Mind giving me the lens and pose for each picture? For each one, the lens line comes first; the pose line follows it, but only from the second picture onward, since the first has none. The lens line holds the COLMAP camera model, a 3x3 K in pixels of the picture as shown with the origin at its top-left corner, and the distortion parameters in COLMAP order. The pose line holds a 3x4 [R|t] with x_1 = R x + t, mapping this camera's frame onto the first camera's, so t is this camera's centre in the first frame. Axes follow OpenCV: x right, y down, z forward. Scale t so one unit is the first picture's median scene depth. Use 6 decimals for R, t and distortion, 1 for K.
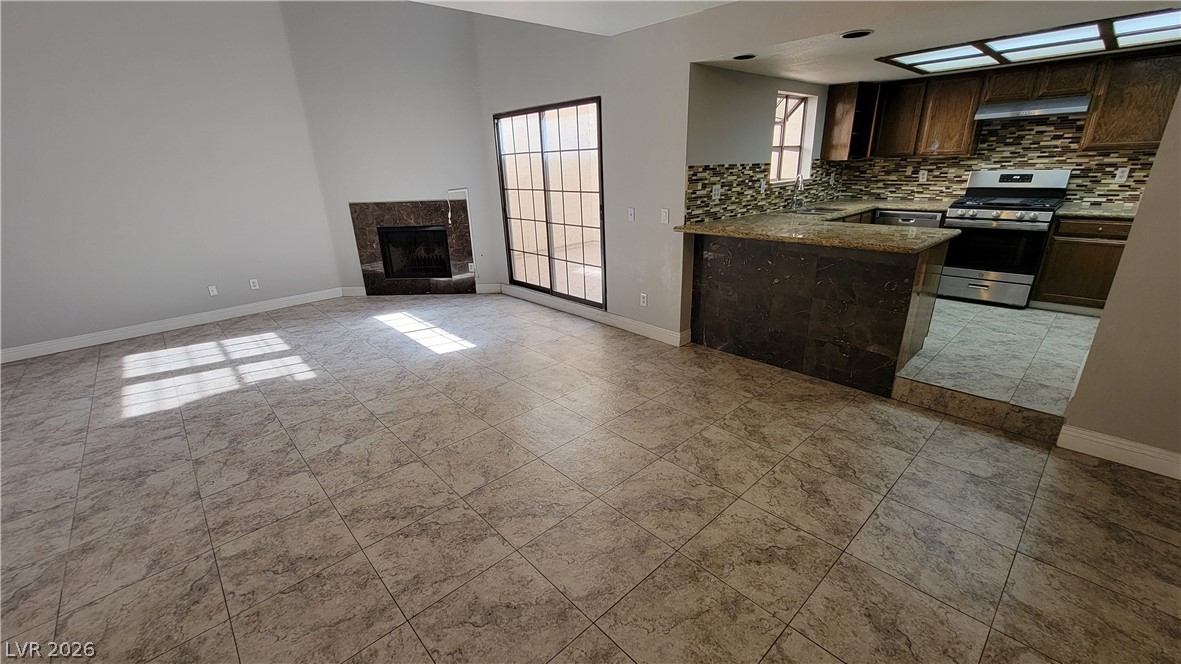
lens RADIAL K [[482.6, 0, 588.8], [0, 482.6, 338.6], [0, 0, 1]] dist [-0.000398, 0.001454]
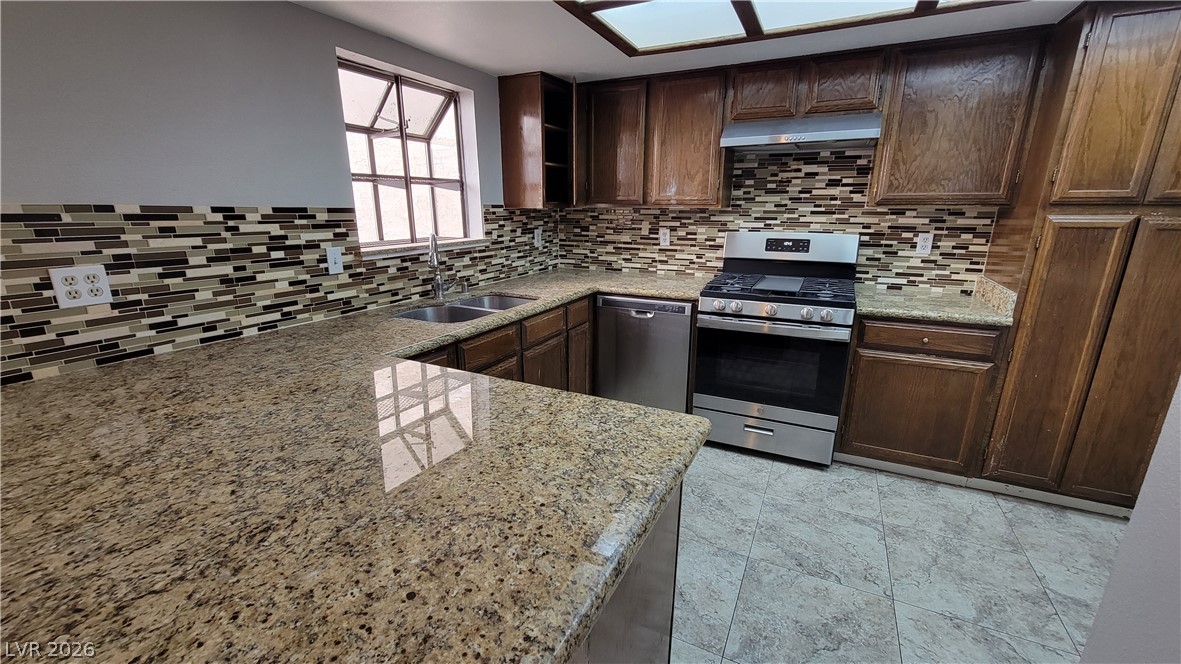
lens RADIAL K [[482.6, 0, 585.7], [0, 482.6, 339.6], [0, 0, 1]] dist [-0.000398, 0.001454]
pose [[0.937797, -0.059899, 0.341978, 0.431259], [0.089365, 0.993461, -0.071056, -0.194930], [-0.335486, 0.097197, 0.937018, 0.529232]]
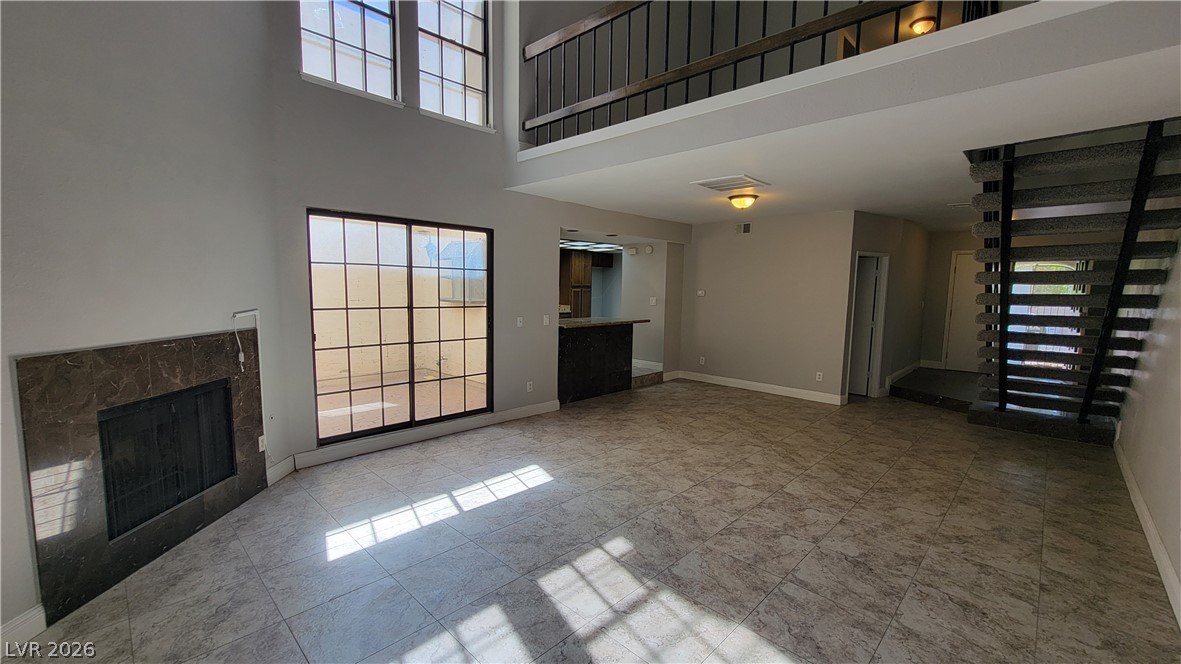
lens RADIAL K [[482.6, 0, 580.8], [0, 482.6, 332.4], [0, 0, 1]] dist [-0.000398, 0.001454]
pose [[-0.051097, -0.060109, 0.996883, -1.436739], [0.328634, 0.941584, 0.073619, -0.330113], [-0.943074, 0.331371, -0.028359, 1.084917]]
